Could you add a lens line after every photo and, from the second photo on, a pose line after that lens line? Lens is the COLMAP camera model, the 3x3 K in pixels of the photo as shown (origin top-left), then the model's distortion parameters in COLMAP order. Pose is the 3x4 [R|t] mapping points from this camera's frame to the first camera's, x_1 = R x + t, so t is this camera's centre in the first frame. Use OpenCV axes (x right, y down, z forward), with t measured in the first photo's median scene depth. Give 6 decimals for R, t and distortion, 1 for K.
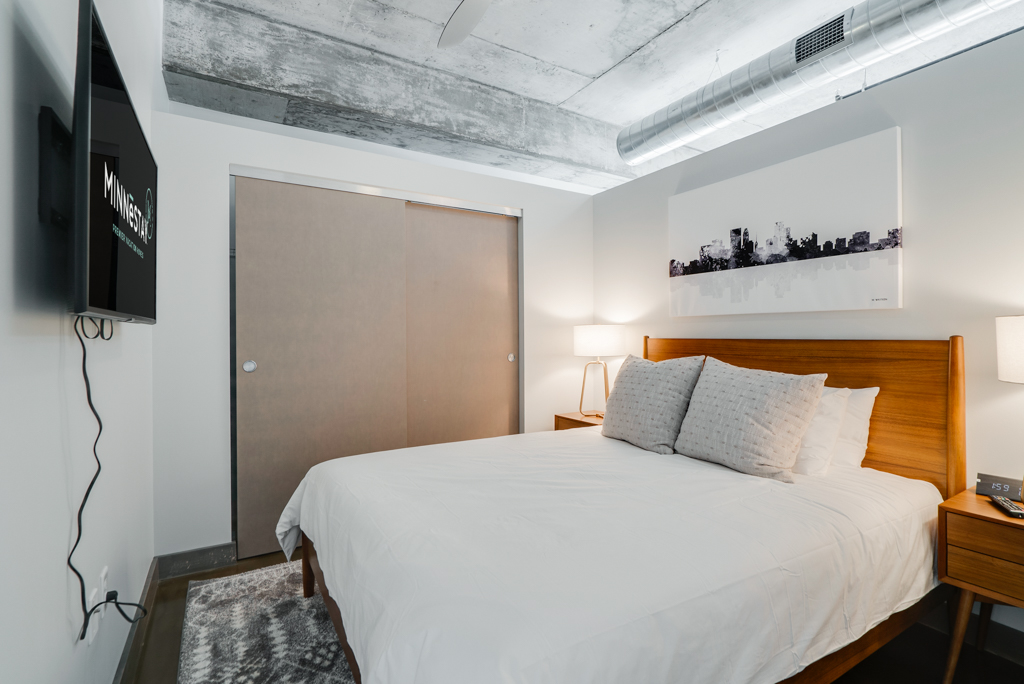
lens RADIAL K [[472.5, 0, 517.0], [0, 472.5, 324.7], [0, 0, 1]] dist [-0.001746, 0.000687]
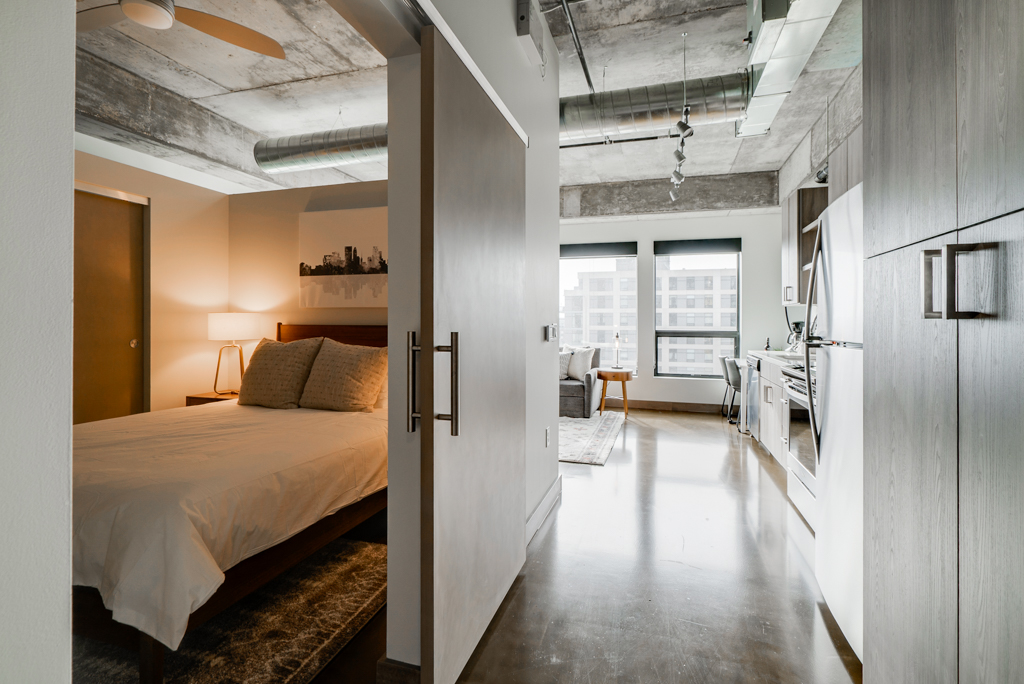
lens RADIAL K [[472.5, 0, 517.0], [0, 472.5, 324.7], [0, 0, 1]] dist [-0.001746, 0.000687]
pose [[0.751065, 0.002538, 0.660224, -0.069018], [-0.020288, 0.999609, 0.019237, -0.006703], [-0.659917, -0.027842, 0.750823, -0.314186]]
